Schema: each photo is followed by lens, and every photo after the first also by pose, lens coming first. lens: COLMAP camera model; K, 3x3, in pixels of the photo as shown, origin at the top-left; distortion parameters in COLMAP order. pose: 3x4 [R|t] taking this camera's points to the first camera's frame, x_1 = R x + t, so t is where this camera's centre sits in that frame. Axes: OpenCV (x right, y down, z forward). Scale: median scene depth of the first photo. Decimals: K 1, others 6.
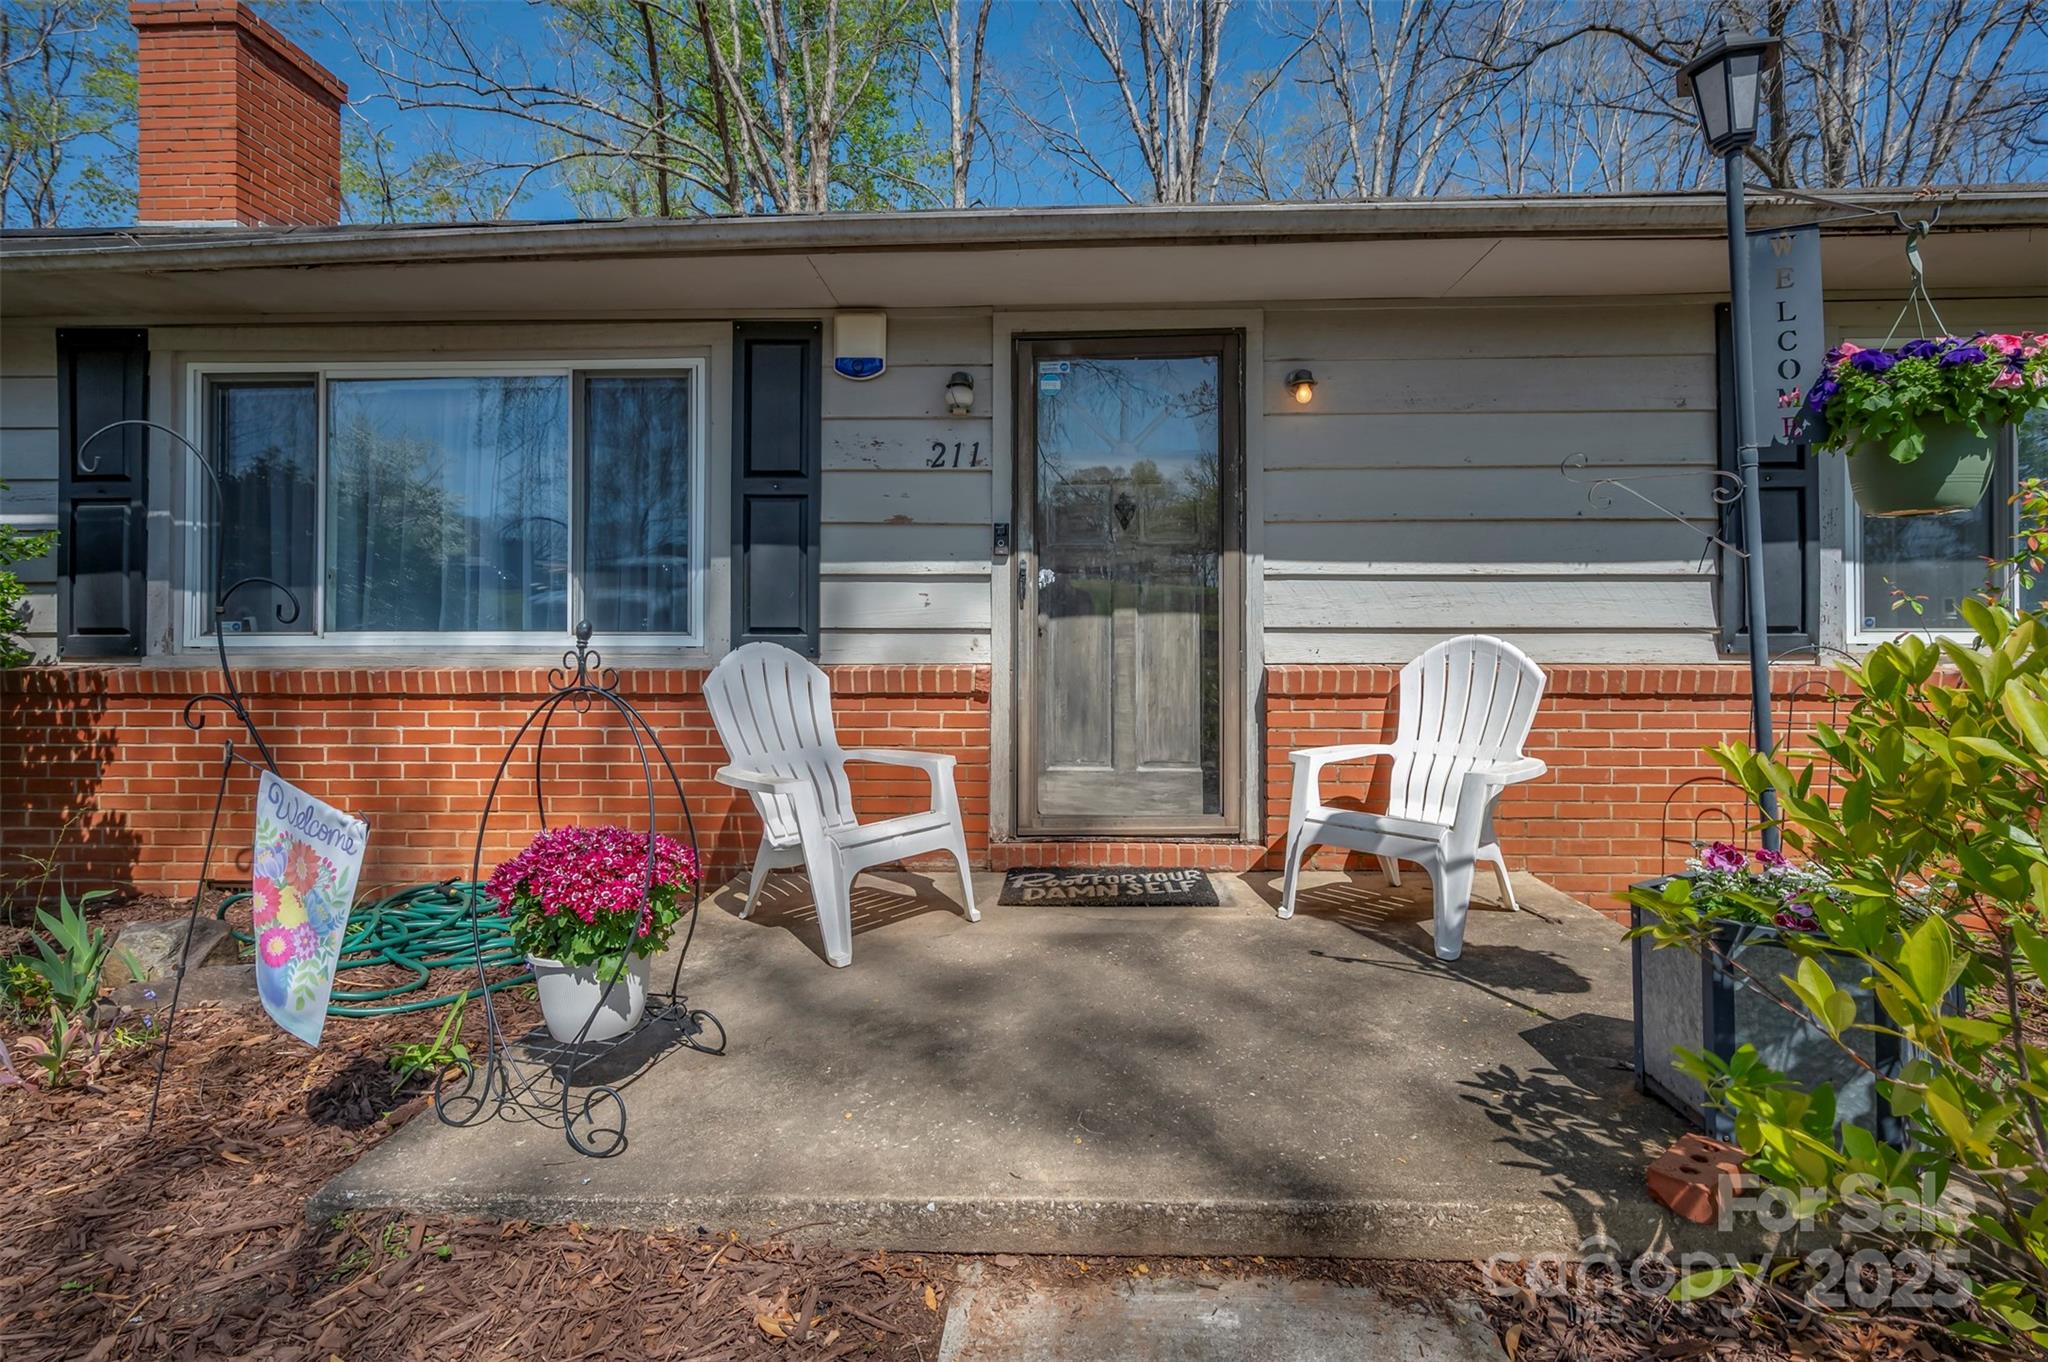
lens RADIAL K [[946.7, 0, 1023.3], [0, 946.7, 628.0], [0, 0, 1]] dist [0.003752, 0.000060]
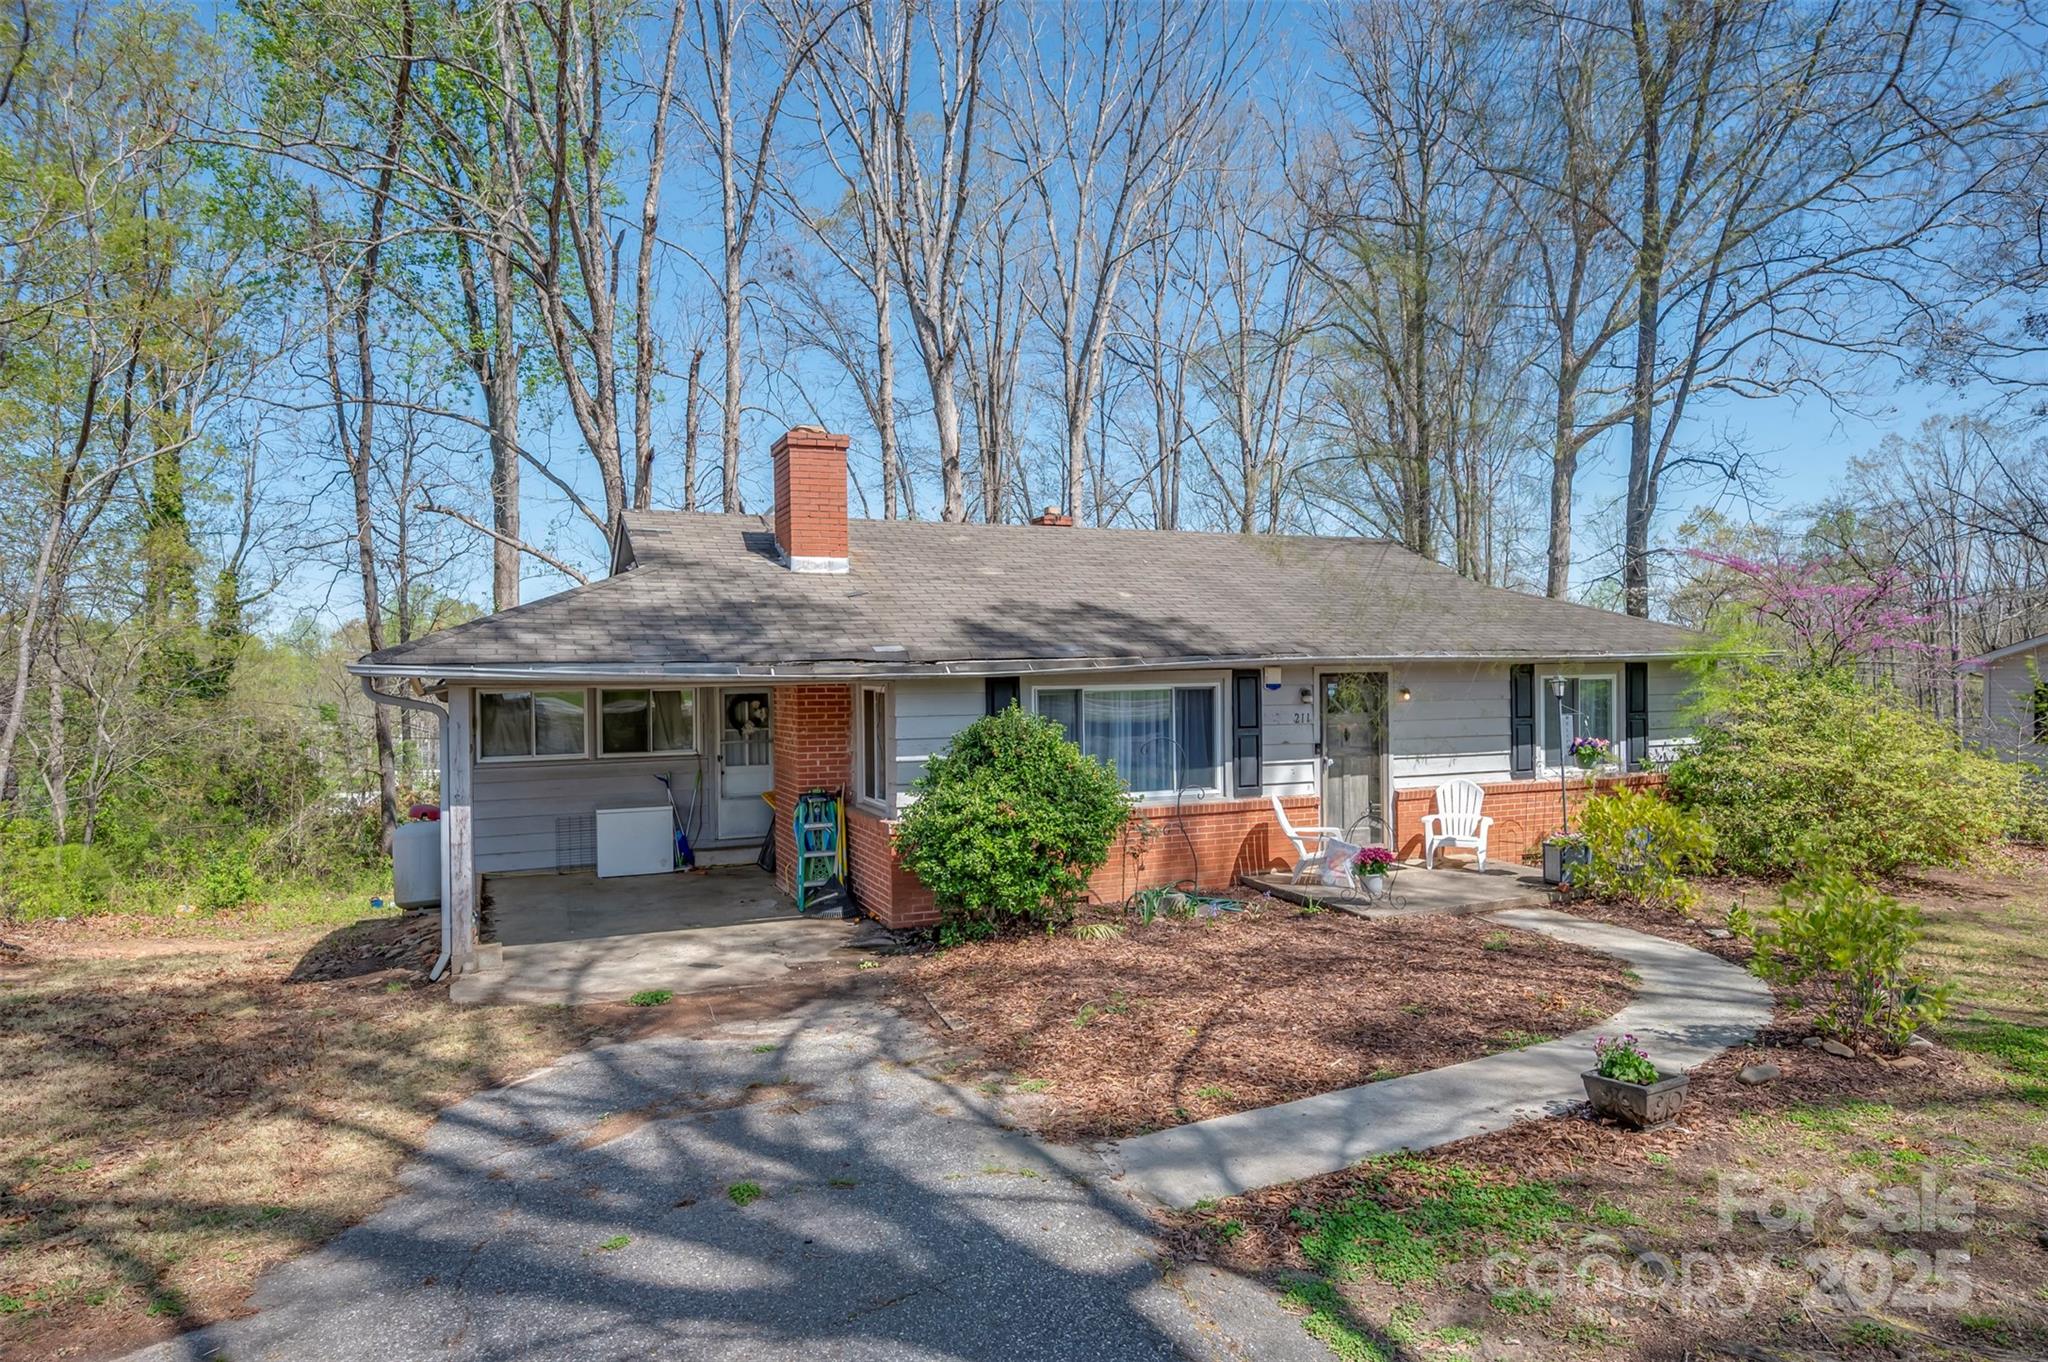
lens RADIAL K [[1231.5, 0, 1029.4], [0, 1231.5, 679.4], [0, 0, 1]] dist [0.025192, 0.000162]
pose [[0.899064, -0.015957, 0.437526, -2.319981], [0.010350, 0.999831, 0.015198, -0.356334], [-0.437695, -0.009136, 0.899077, -1.834568]]
